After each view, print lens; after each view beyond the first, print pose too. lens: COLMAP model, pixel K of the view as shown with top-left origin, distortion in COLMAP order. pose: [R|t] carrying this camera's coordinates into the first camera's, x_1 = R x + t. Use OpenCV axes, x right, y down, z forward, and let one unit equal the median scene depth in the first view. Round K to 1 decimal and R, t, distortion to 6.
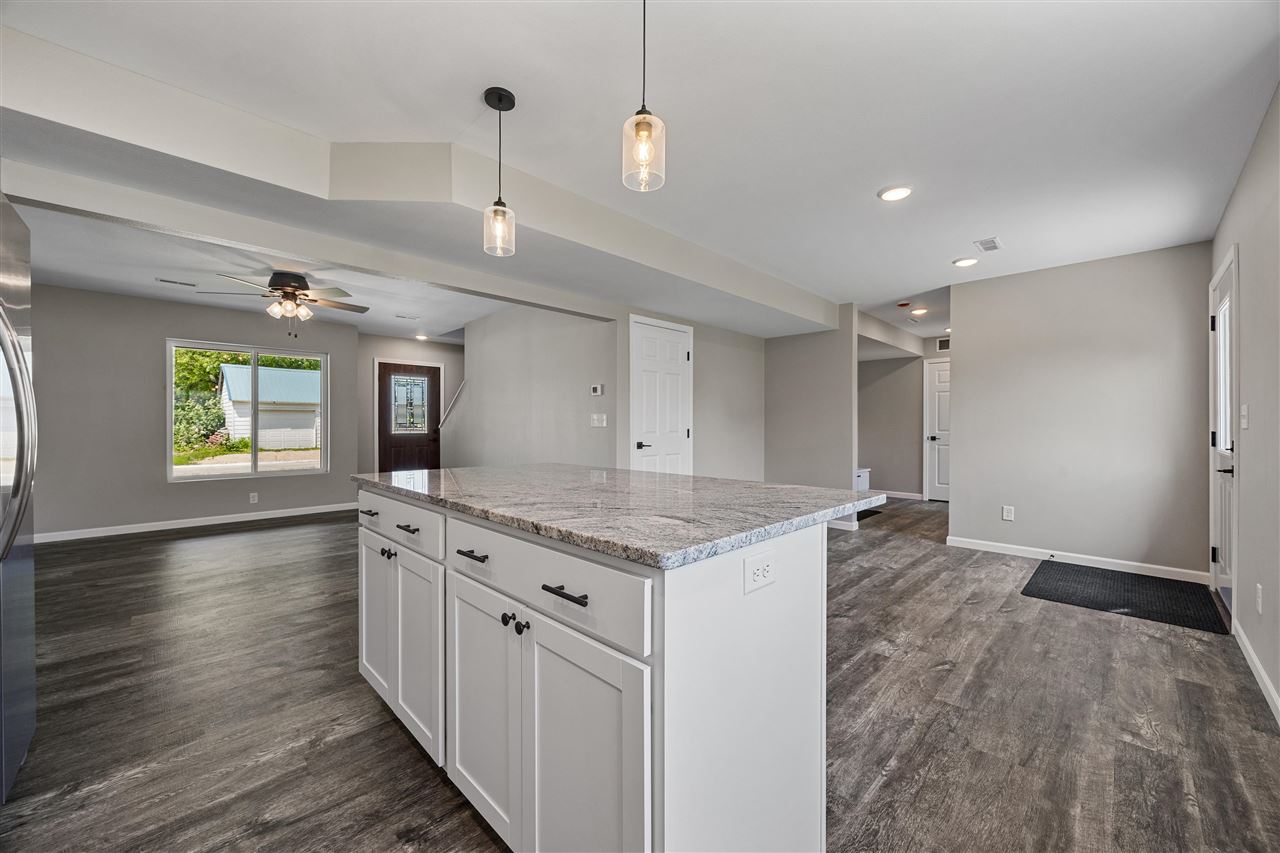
lens RADIAL K [[492.6, 0, 637.1], [0, 492.6, 428.7], [0, 0, 1]] dist [-0.001073, -0.000056]
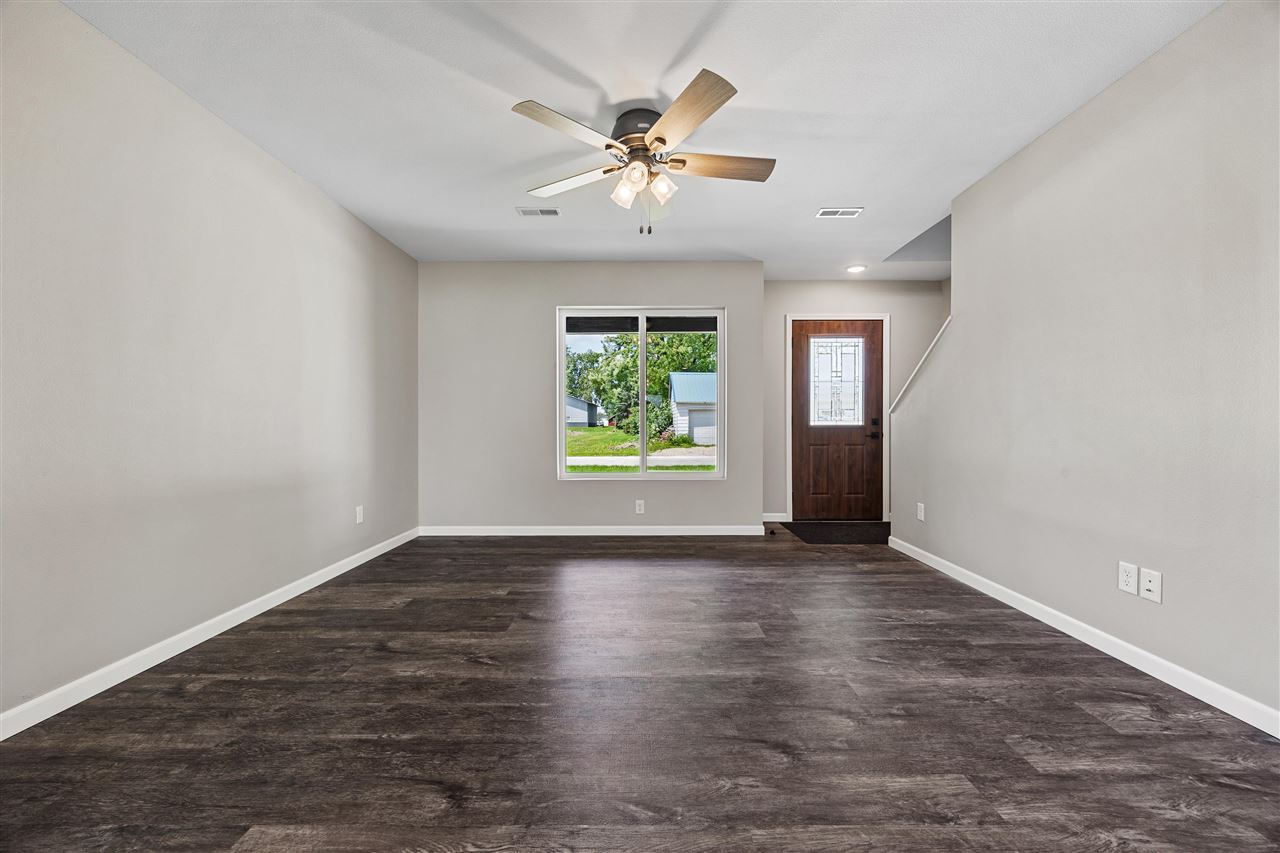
lens RADIAL K [[492.6, 0, 643.9], [0, 492.6, 422.0], [0, 0, 1]] dist [-0.001073, -0.000056]
pose [[0.713727, -0.006109, -0.700398, -0.502553], [-0.004139, 0.999908, -0.012939, 0.042257], [0.700412, 0.012134, 0.713636, 0.956252]]
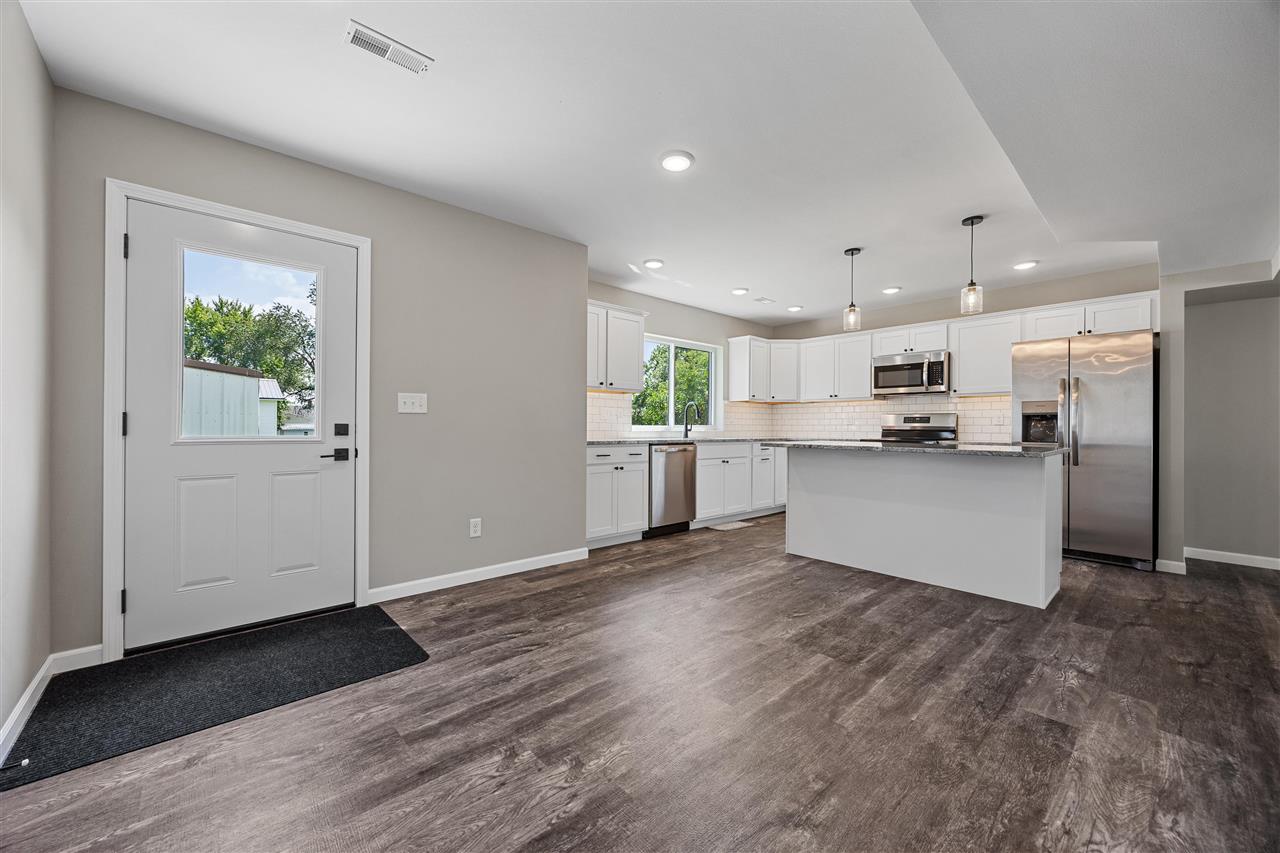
lens RADIAL K [[492.6, 0, 643.5], [0, 492.6, 426.1], [0, 0, 1]] dist [-0.001073, -0.000056]
pose [[-0.999363, -0.006424, 0.035105, 0.537831], [-0.006200, 0.999960, 0.006465, 0.017570], [-0.035145, 0.006244, -0.999363, 1.893737]]
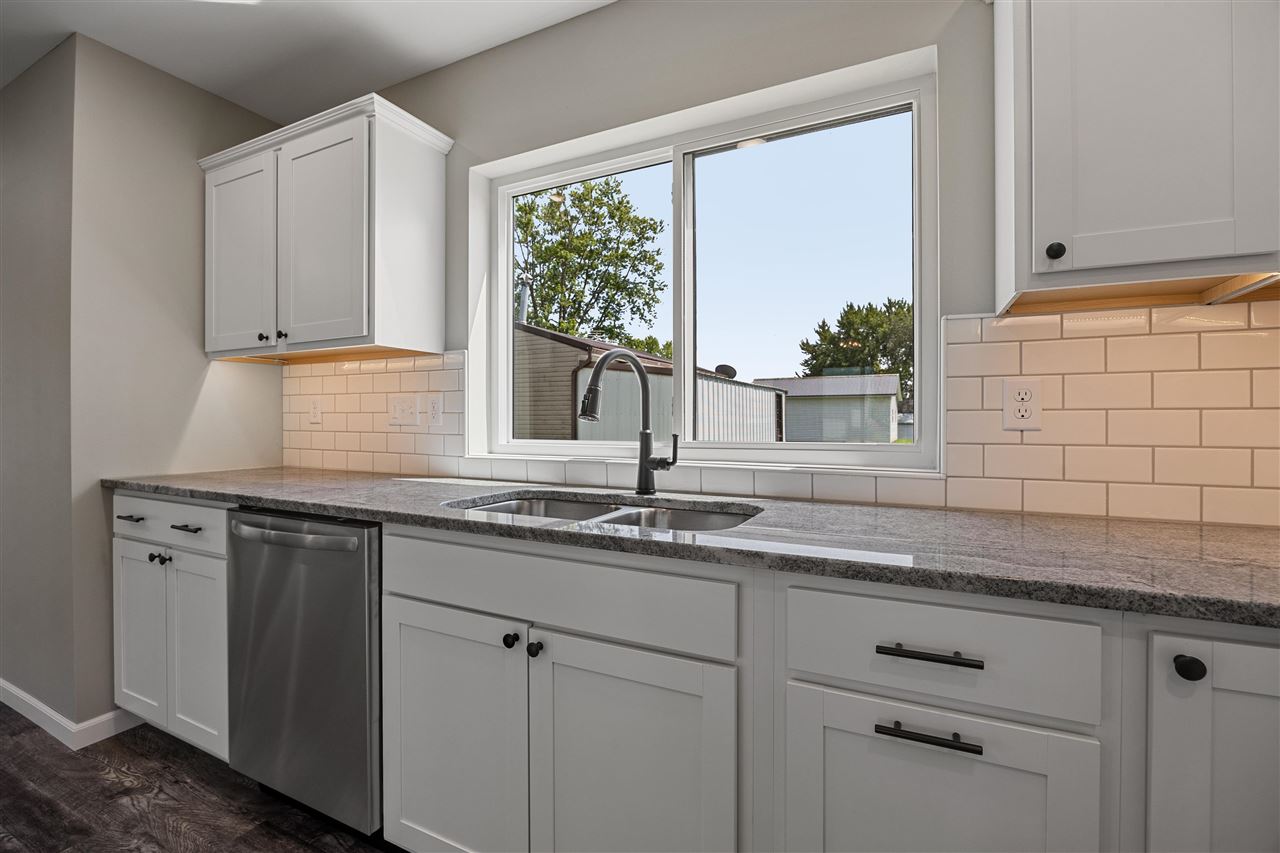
lens RADIAL K [[565.3, 0, 642.9], [0, 565.3, 418.2], [0, 0, 1]] dist [-0.015078, 0.001460]
pose [[-0.324829, 0.005233, 0.945758, -0.107265], [0.006781, 0.999972, -0.003204, 0.001511], [-0.945748, 0.005372, -0.324856, 0.114234]]
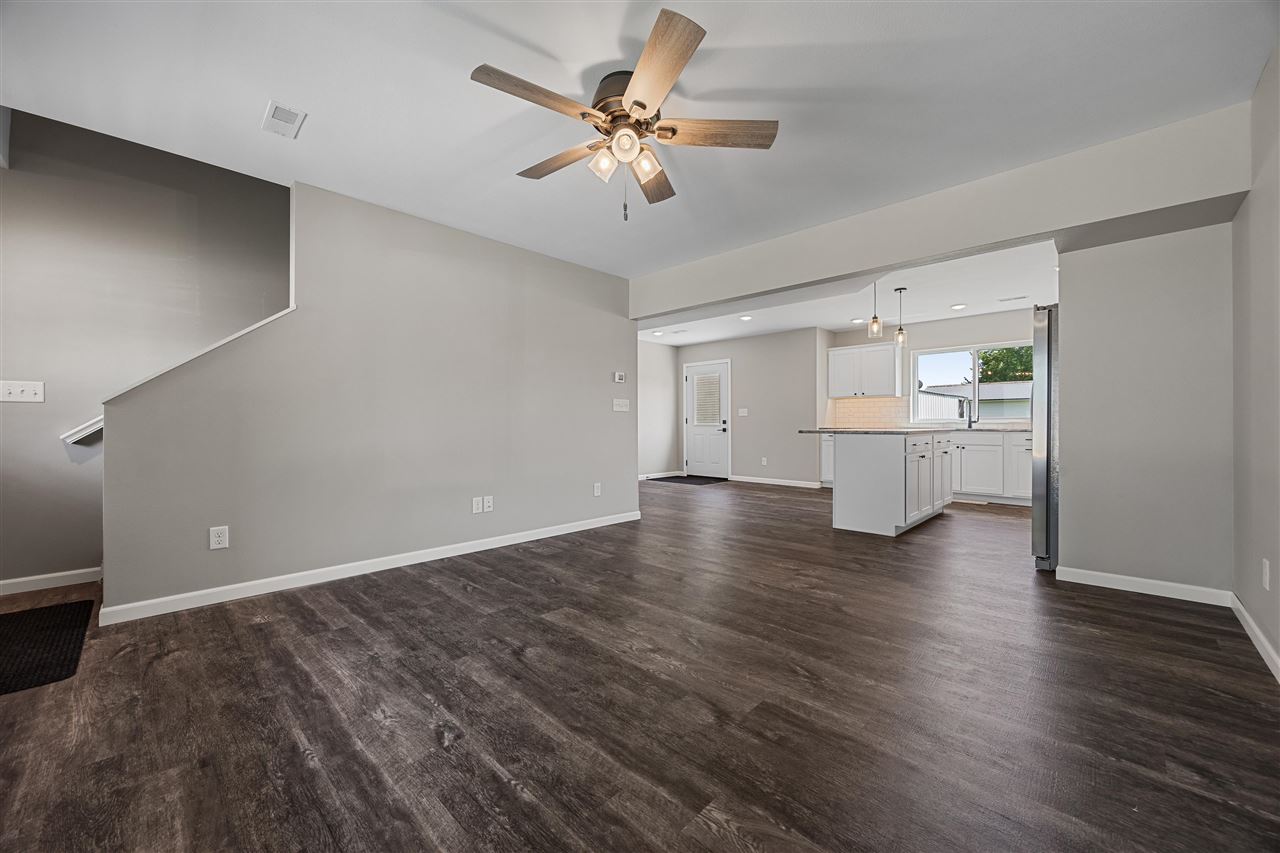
lens RADIAL K [[492.6, 0, 639.4], [0, 492.6, 429.6], [0, 0, 1]] dist [-0.001073, -0.000056]
pose [[-0.027072, -0.012229, 0.999559, -1.862442], [0.010662, 0.999865, 0.012521, 0.037447], [-0.999577, 0.010996, -0.026938, 1.559425]]
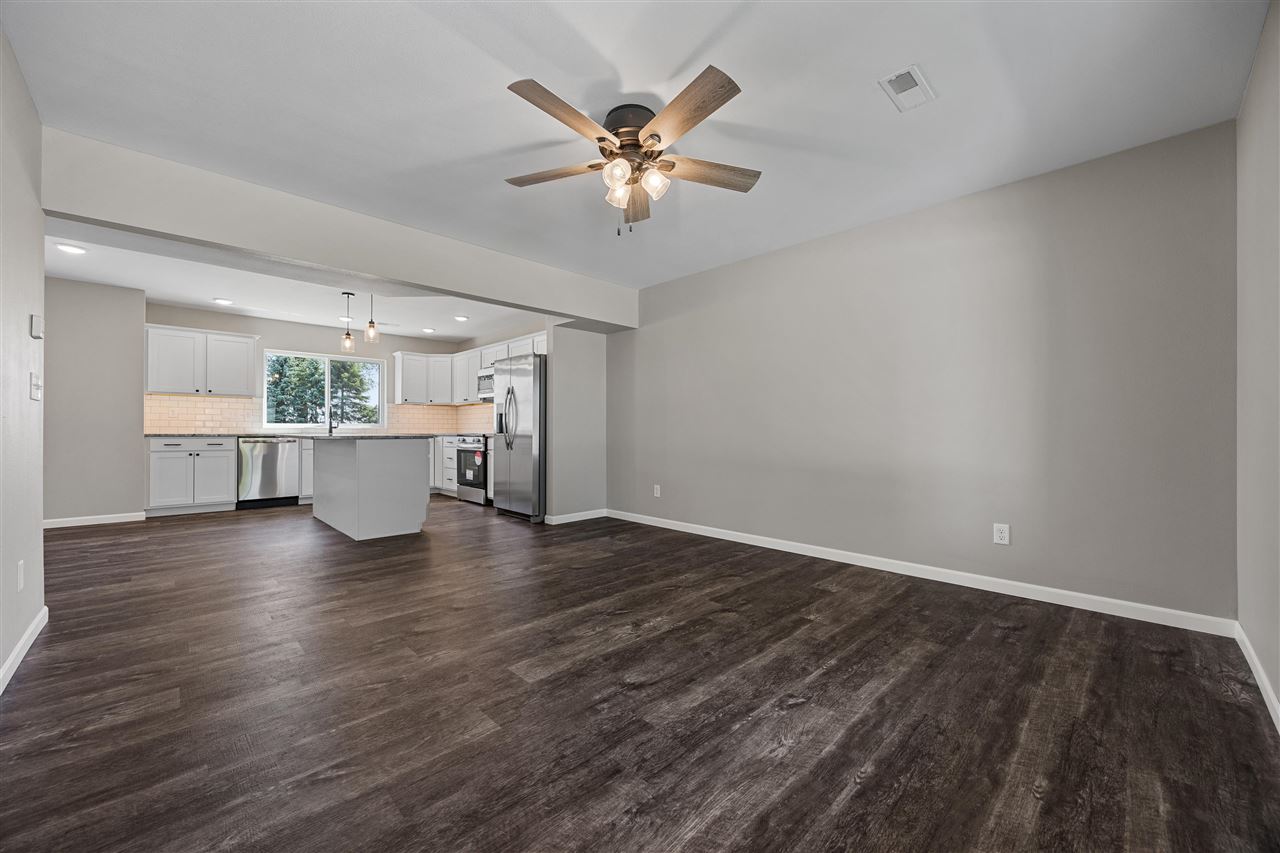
lens RADIAL K [[492.6, 0, 641.6], [0, 492.6, 427.9], [0, 0, 1]] dist [-0.001073, -0.000056]
pose [[-0.999997, -0.002310, 0.001097, -1.121206], [-0.002306, 0.999993, 0.003035, 0.036936], [-0.001104, 0.003032, -0.999995, 2.383033]]
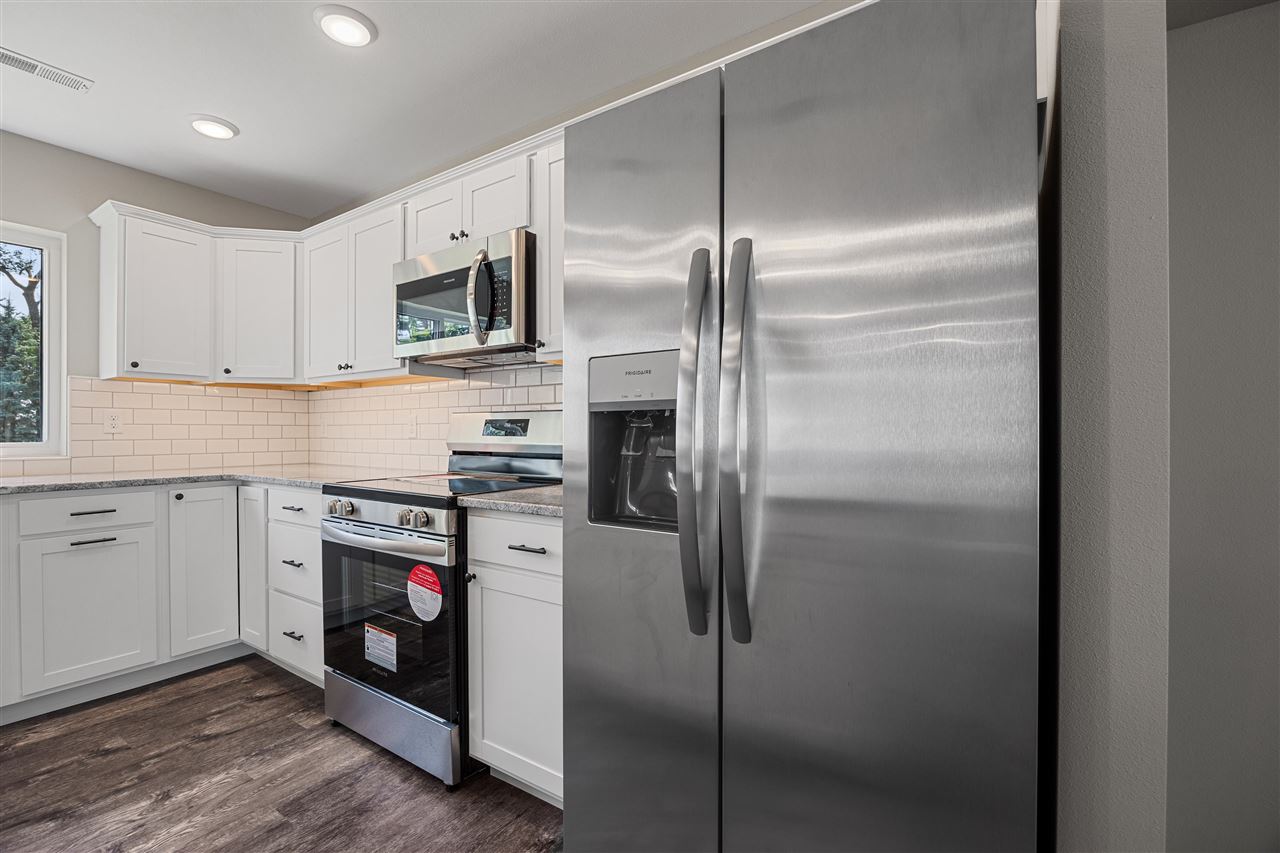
lens RADIAL K [[565.3, 0, 635.4], [0, 565.3, 430.8], [0, 0, 1]] dist [-0.015078, 0.001460]
pose [[-0.982043, -0.000310, -0.188655, -0.490166], [-0.001898, 0.999964, 0.008236, -0.002803], [0.188646, 0.008446, -0.982009, 0.805545]]
